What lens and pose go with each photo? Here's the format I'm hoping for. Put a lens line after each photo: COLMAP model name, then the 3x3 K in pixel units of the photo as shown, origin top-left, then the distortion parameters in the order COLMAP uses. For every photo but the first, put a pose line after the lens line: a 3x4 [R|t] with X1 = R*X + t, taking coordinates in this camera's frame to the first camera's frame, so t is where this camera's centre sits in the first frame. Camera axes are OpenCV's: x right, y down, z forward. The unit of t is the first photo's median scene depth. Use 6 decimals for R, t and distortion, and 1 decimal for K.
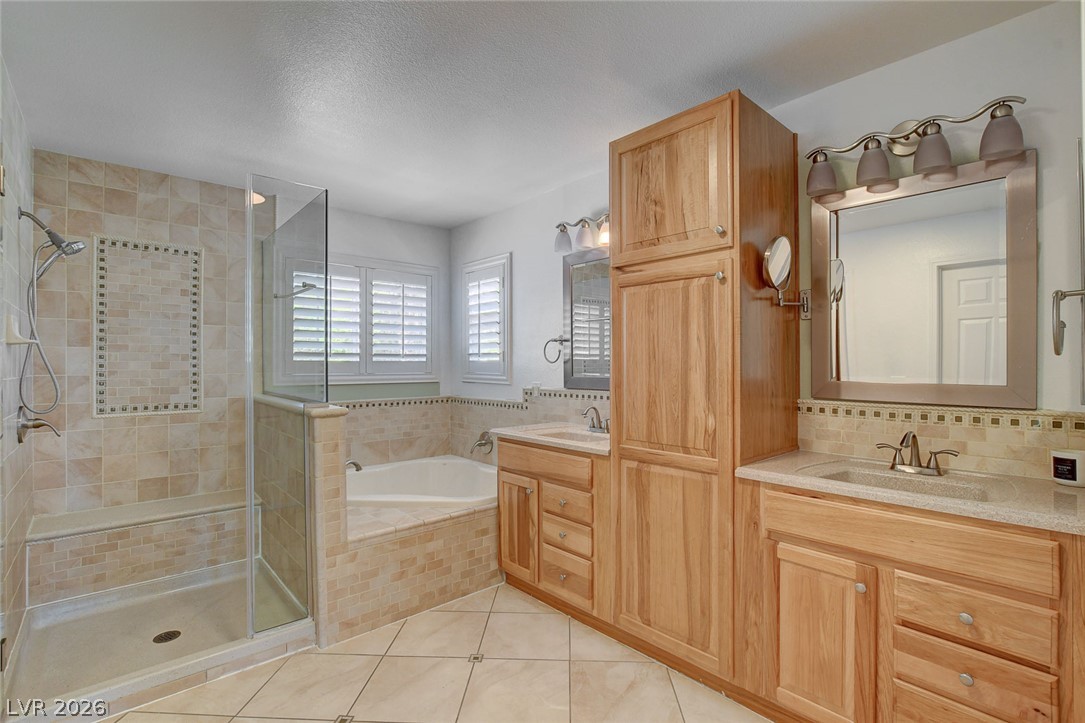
lens RADIAL K [[512.3, 0, 551.5], [0, 512.3, 363.3], [0, 0, 1]] dist [-0.017428, 0.001083]
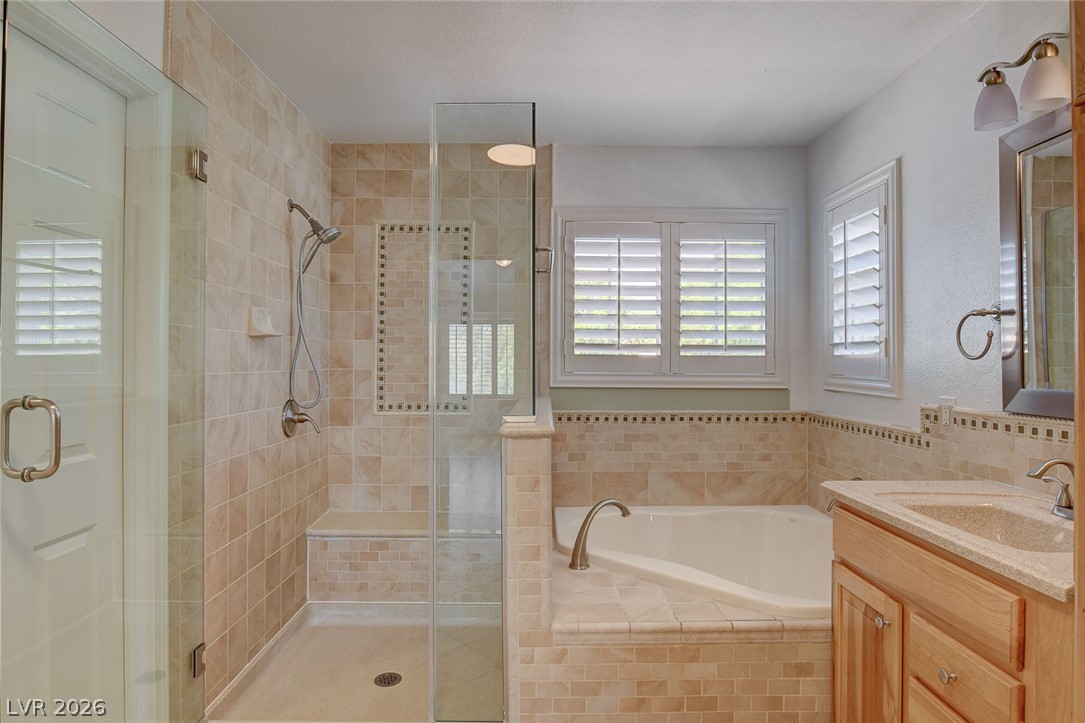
lens RADIAL K [[621.3, 0, 541.2], [0, 621.3, 354.8], [0, 0, 1]] dist [-0.029567, 0.002545]
pose [[0.741813, 0.000246, -0.670606, 0.101029], [-0.005688, 0.999966, -0.005925, 0.000801], [0.670582, 0.008209, 0.741790, 0.332683]]
